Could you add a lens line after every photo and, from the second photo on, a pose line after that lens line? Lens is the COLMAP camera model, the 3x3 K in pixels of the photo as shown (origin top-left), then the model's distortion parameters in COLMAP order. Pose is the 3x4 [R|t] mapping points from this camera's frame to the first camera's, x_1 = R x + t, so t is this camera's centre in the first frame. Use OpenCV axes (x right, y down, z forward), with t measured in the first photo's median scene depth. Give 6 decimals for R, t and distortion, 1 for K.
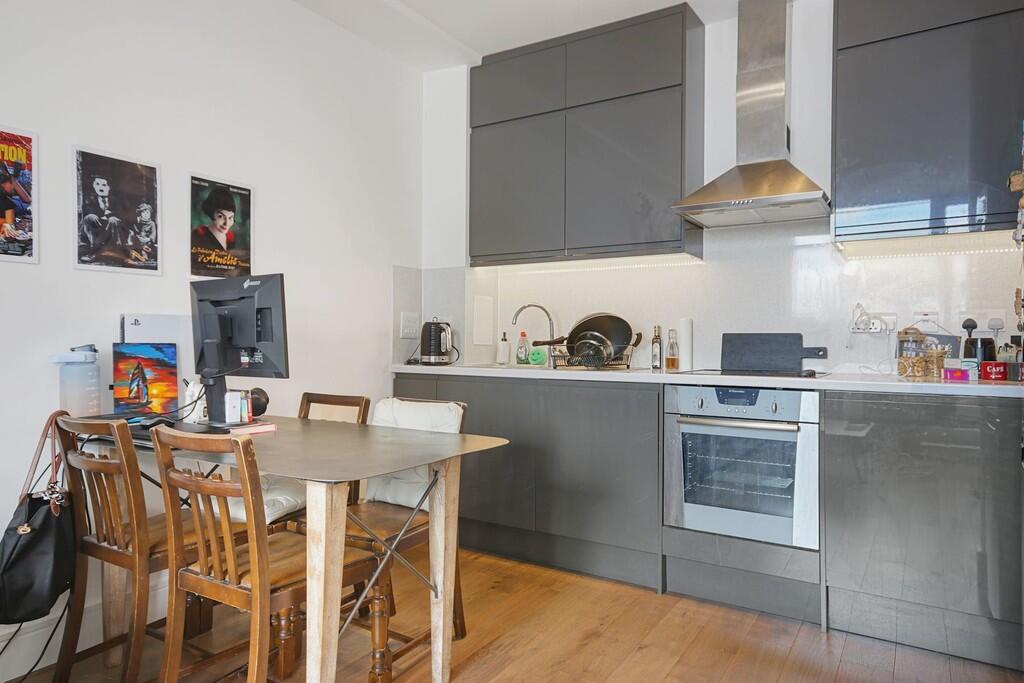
lens RADIAL K [[646.5, 0, 512.0], [0, 646.5, 341.5], [0, 0, 1]] dist [0.035694, 0.001617]
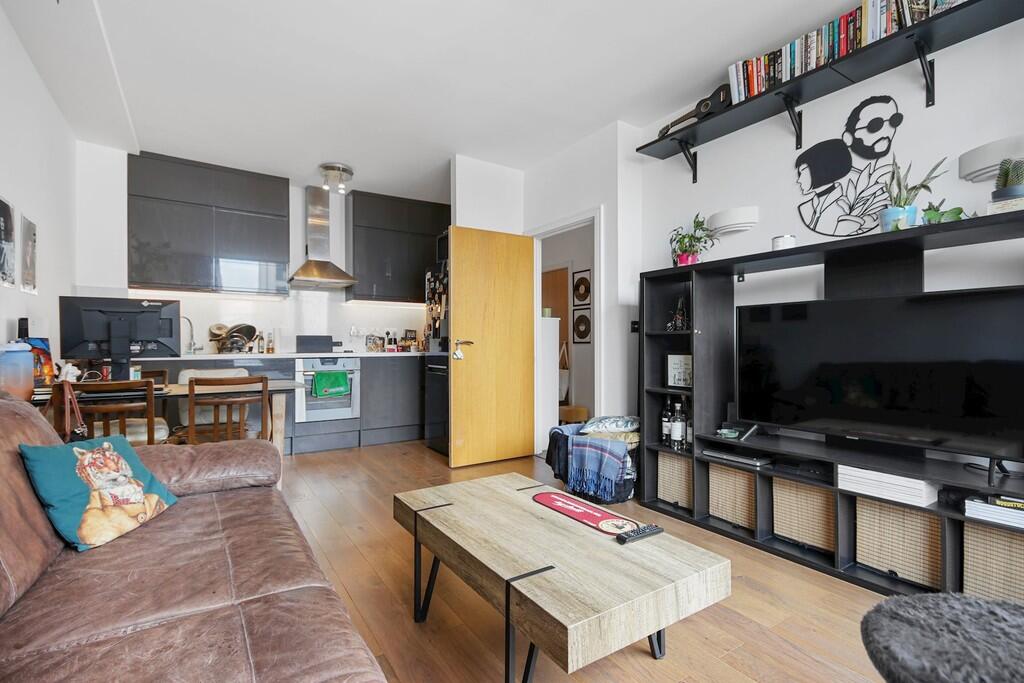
lens RADIAL K [[474.9, 0, 512.0], [0, 474.9, 341.5], [0, 0, 1]] dist [0.017486, -0.000140]
pose [[0.408677, -0.001952, 0.912677, -0.917623], [0.004480, 0.999990, 0.000133, 0.012657], [-0.912668, 0.004035, 0.408682, -0.311270]]
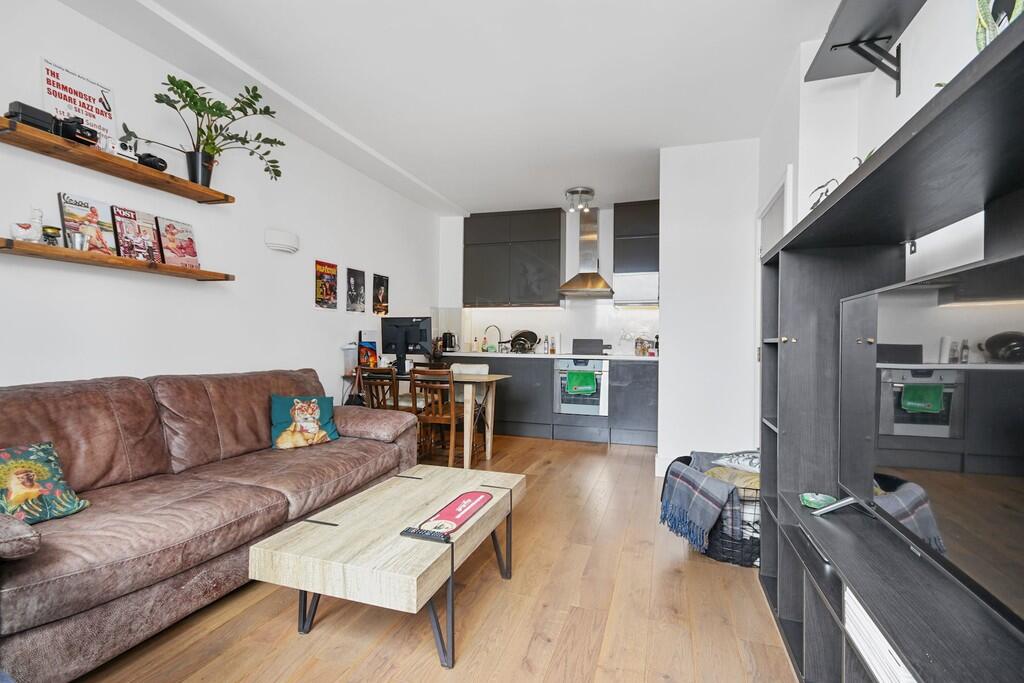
lens RADIAL K [[482.2, 0, 512.0], [0, 482.2, 341.5], [0, 0, 1]] dist [0.000902, -0.000170]
pose [[0.969501, 0.005818, 0.245019, -0.396514], [-0.005969, 0.999982, -0.000124, -0.000905], [-0.245015, -0.001343, 0.969518, -0.817126]]
